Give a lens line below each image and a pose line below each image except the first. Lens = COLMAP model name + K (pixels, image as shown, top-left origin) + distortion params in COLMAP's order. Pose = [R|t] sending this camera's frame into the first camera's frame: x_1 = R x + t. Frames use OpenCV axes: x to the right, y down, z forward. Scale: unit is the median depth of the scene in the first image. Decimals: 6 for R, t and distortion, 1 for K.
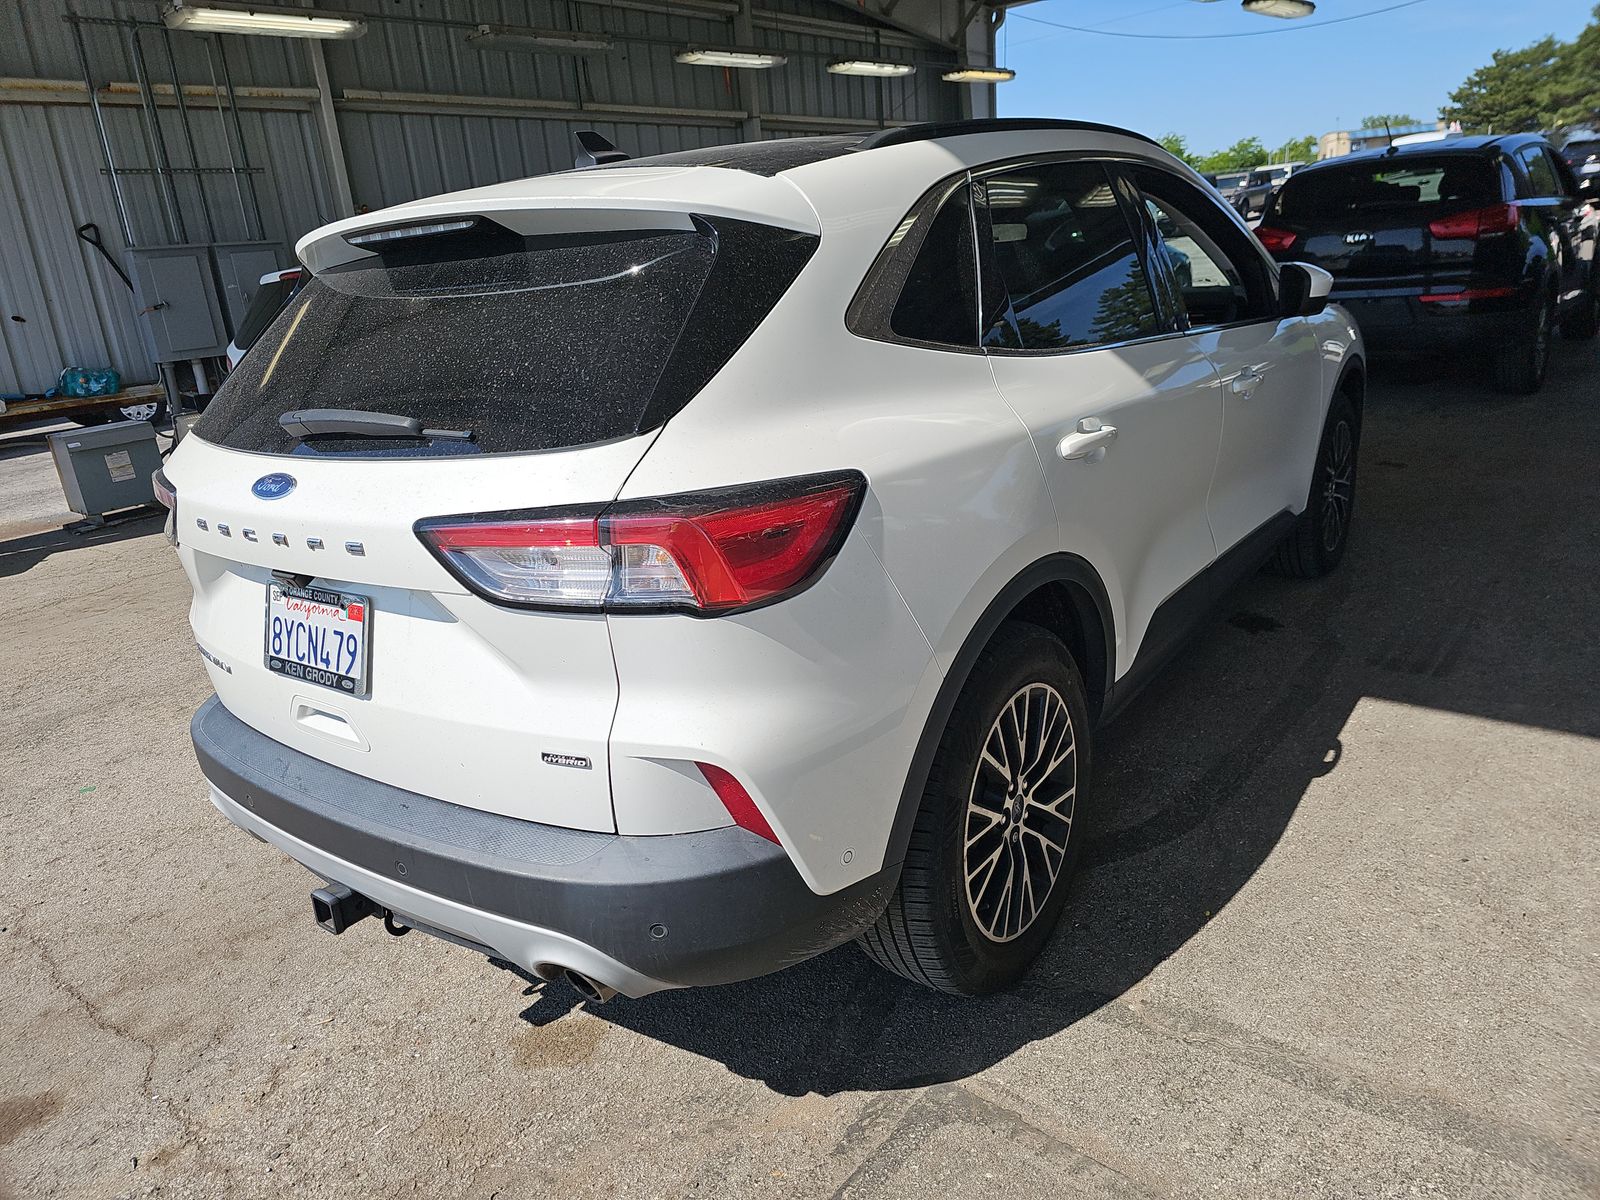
lens RADIAL K [[1069.9, 0, 800.0], [0, 1069.9, 600.0], [0, 0, 1]] dist [0.058744, -0.070794]
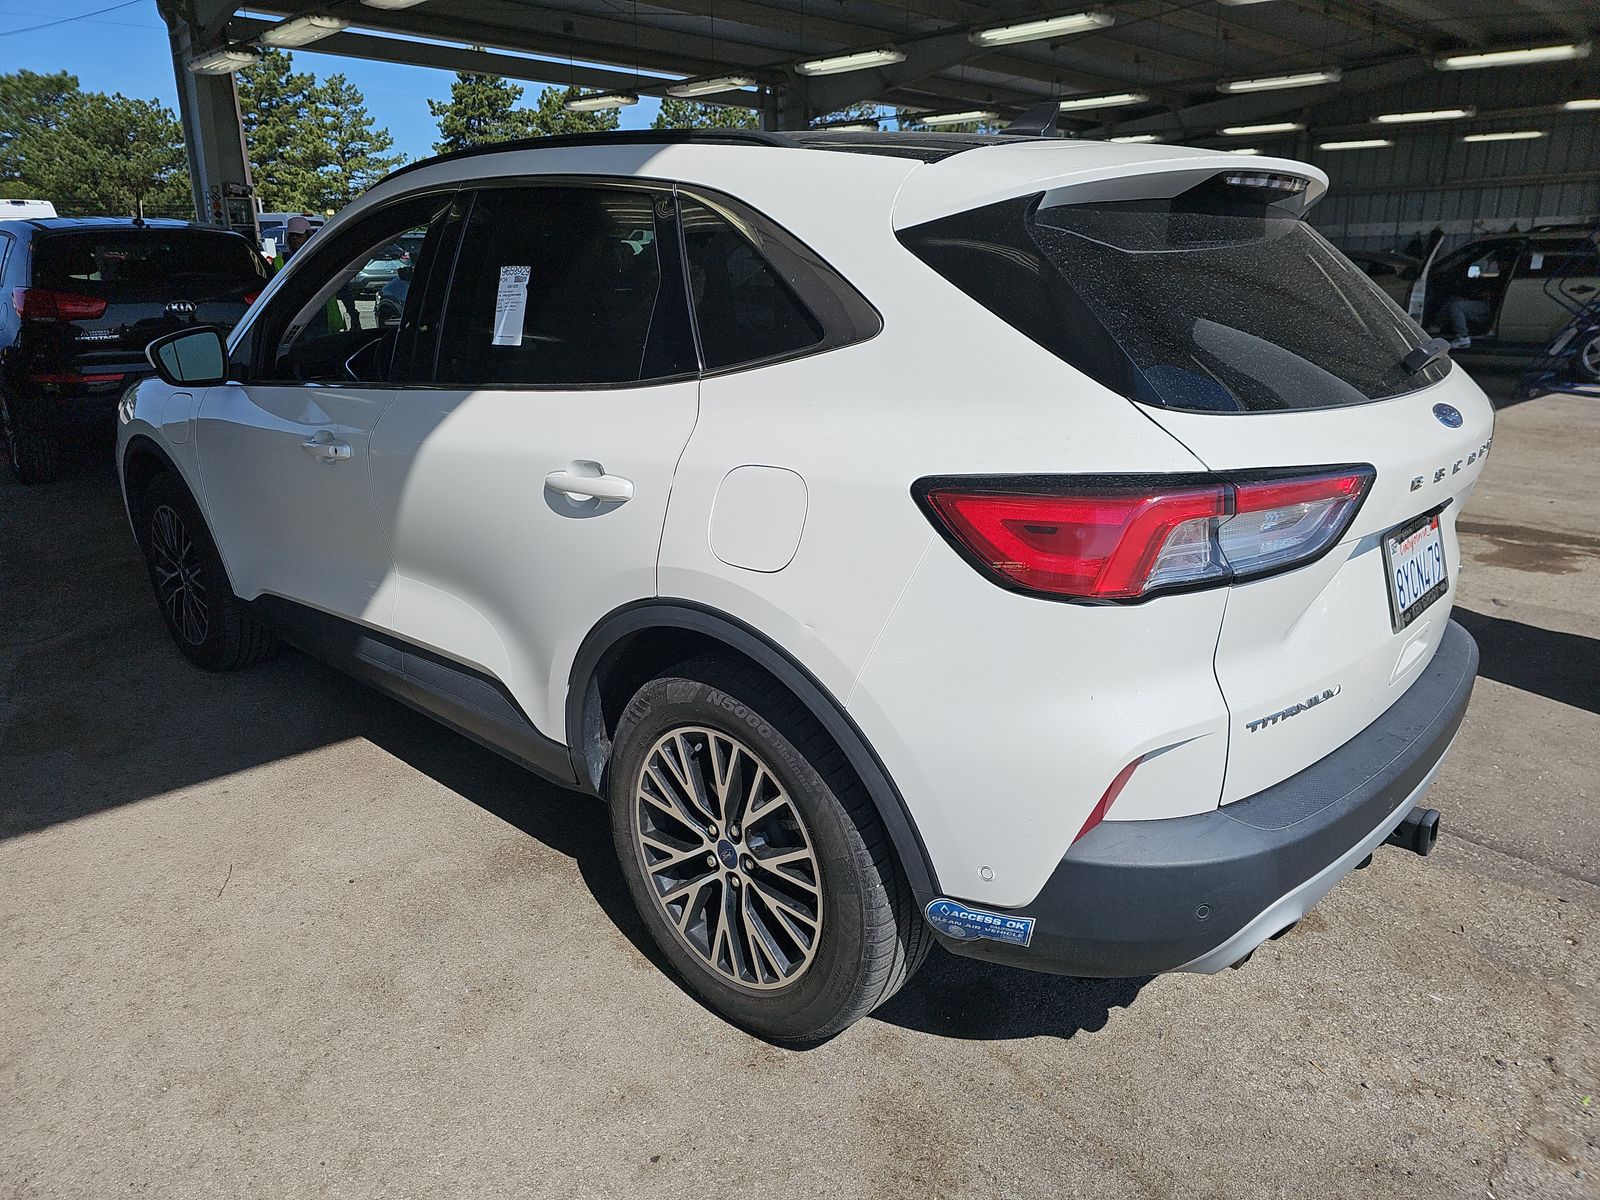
lens RADIAL K [[1063.7, 0, 826.8], [0, 1063.7, 611.7], [0, 0, 1]] dist [0.027776, -0.037096]
pose [[0.087051, -0.215719, 0.972567, -1.483176], [0.302841, 0.935800, 0.180457, -0.277835], [-0.949057, 0.278824, 0.146791, 1.379338]]
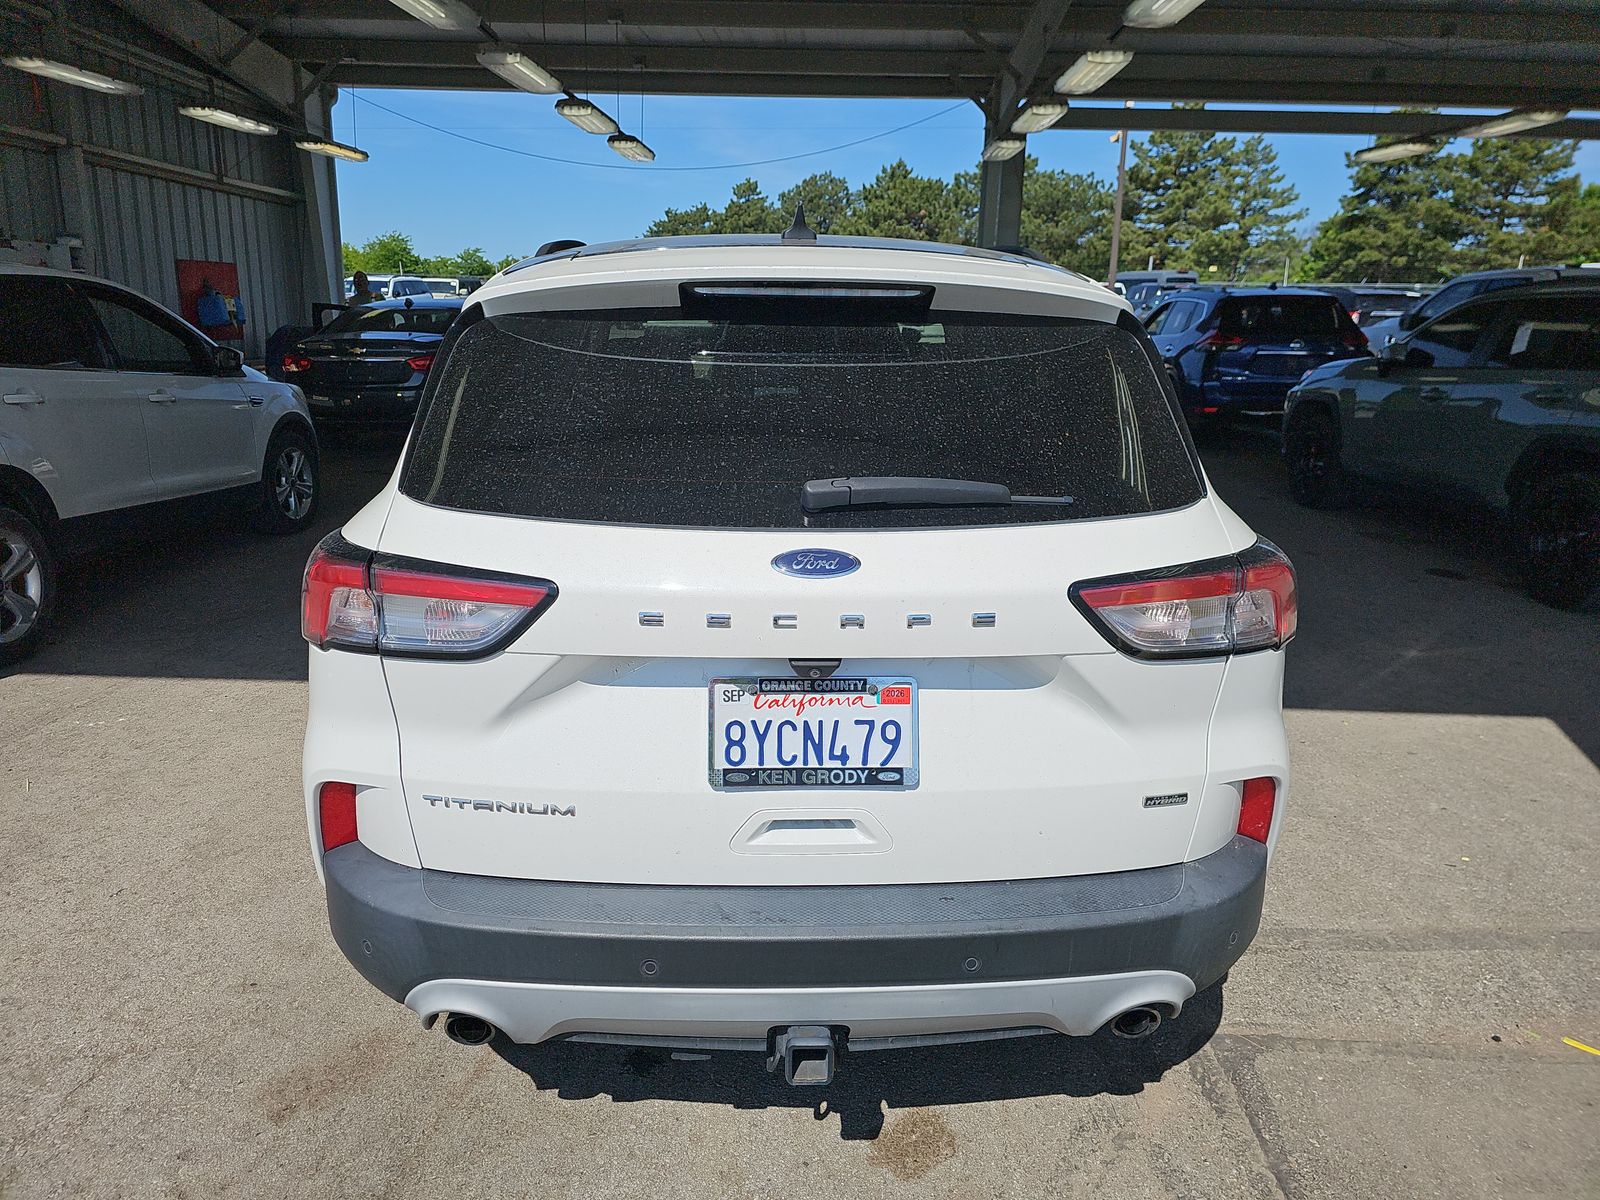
lens RADIAL K [[1069.9, 0, 800.0], [0, 1069.9, 600.0], [0, 0, 1]] dist [0.058744, -0.070794]
pose [[0.767148, -0.059887, 0.638668, -0.992385], [0.112428, 0.992774, -0.041954, -0.037637], [-0.631541, 0.103989, 0.768338, 0.324164]]
